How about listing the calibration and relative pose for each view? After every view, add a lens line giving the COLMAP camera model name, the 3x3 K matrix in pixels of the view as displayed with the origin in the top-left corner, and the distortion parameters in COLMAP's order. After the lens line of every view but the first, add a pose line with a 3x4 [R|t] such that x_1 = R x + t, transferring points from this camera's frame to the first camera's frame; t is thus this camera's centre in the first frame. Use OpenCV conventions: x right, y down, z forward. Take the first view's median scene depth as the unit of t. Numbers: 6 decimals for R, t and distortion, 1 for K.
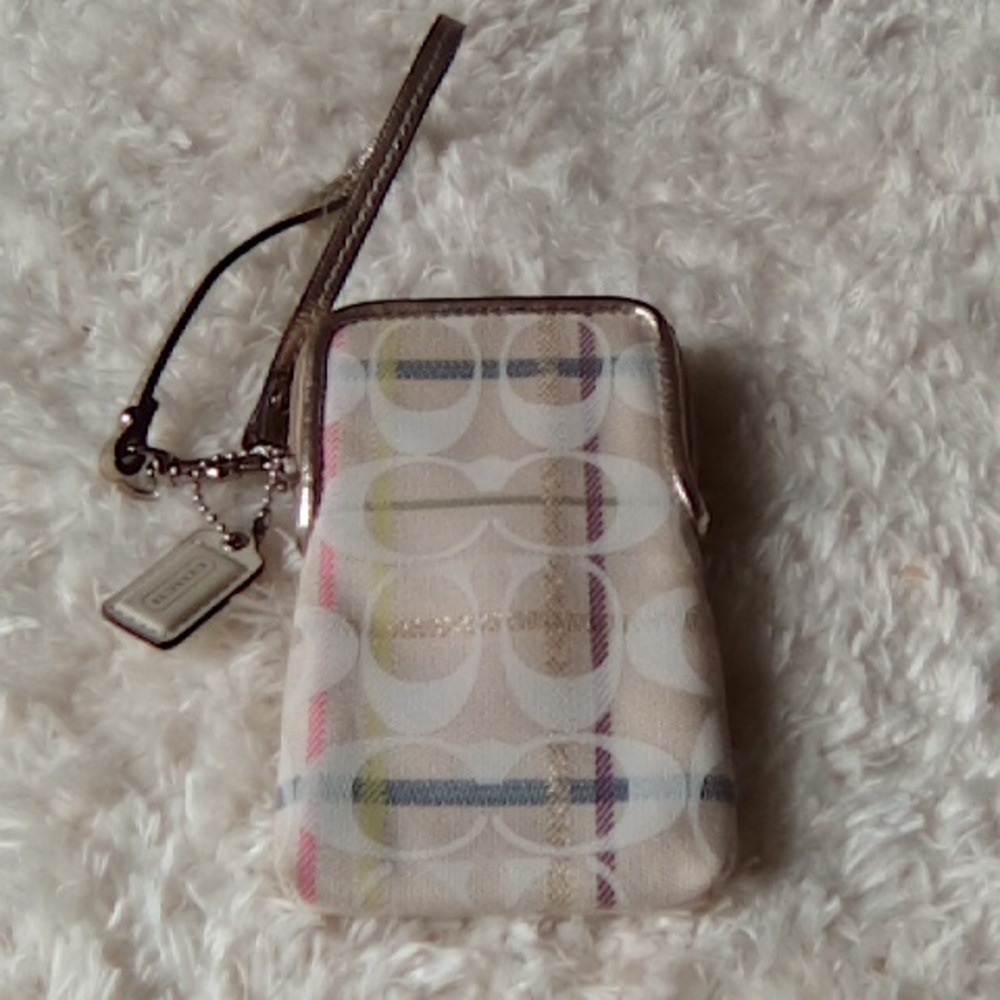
lens RADIAL K [[1616.8, 0, 515.2], [0, 1616.8, 502.0], [0, 0, 1]] dist [-0.001837, -0.123002]
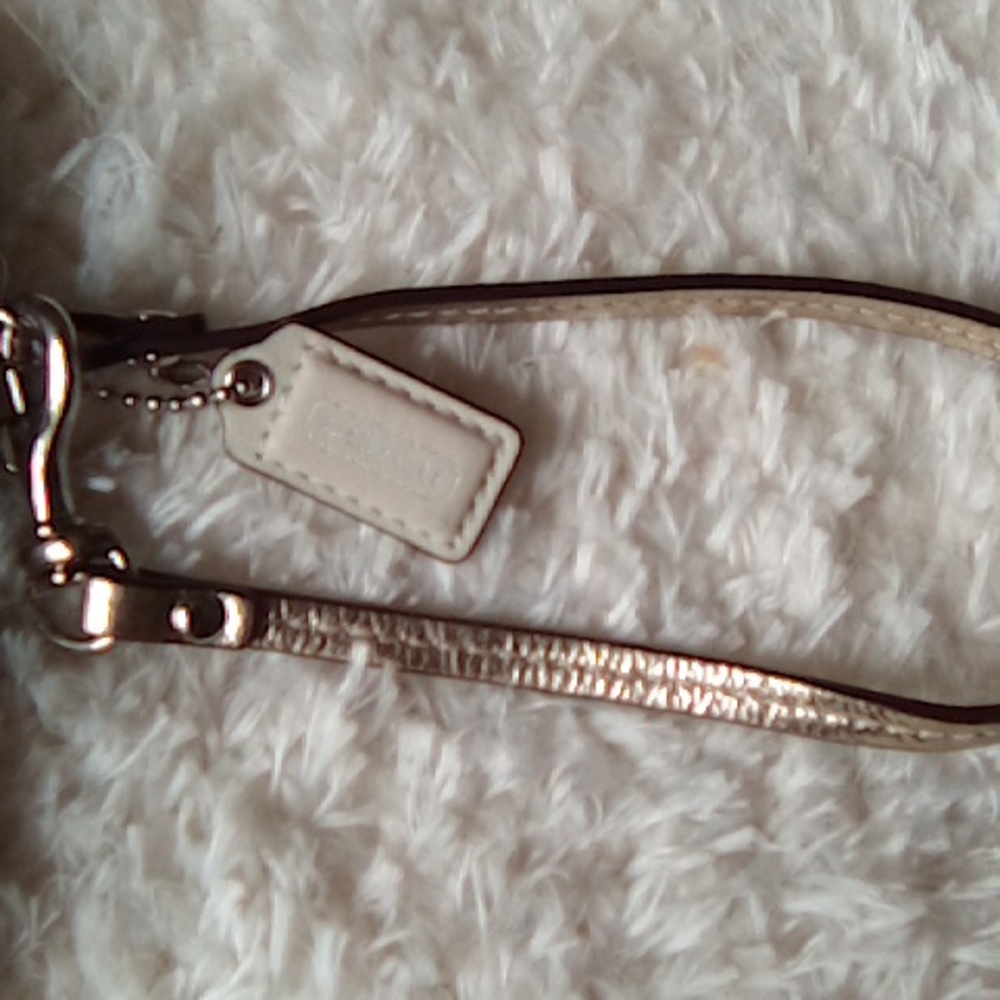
lens RADIAL K [[1616.8, 0, 515.2], [0, 1616.8, 502.0], [0, 0, 1]] dist [-0.001837, -0.123002]
pose [[0.979380, -0.156912, 0.127256, 0.095994], [0.090188, 0.903216, 0.419602, -0.164388], [-0.180780, -0.399473, 0.898743, 0.467628]]
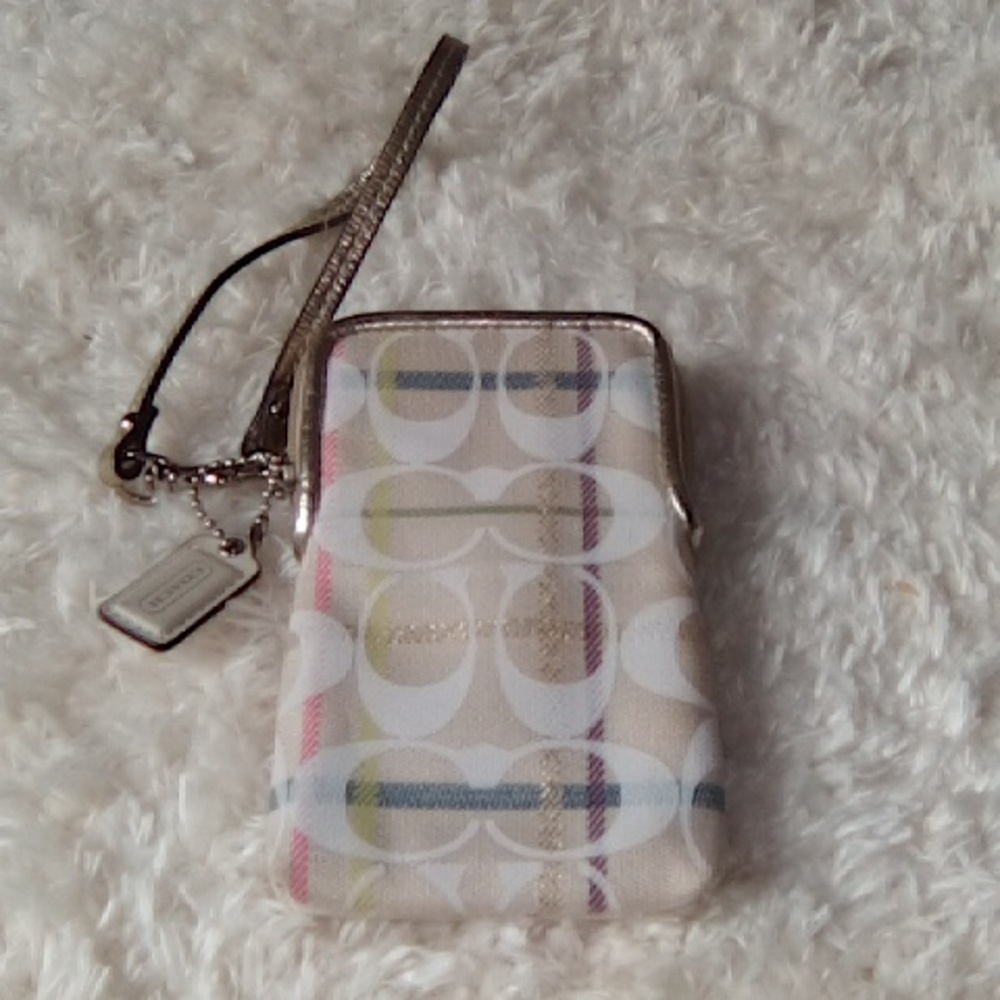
lens RADIAL K [[1616.8, 0, 515.2], [0, 1616.8, 502.0], [0, 0, 1]] dist [-0.001837, -0.123002]
pose [[0.999819, 0.016794, 0.008906, -0.006558], [-0.016559, 0.999530, -0.025798, 0.019580], [-0.009335, 0.025646, 0.999627, -0.008941]]
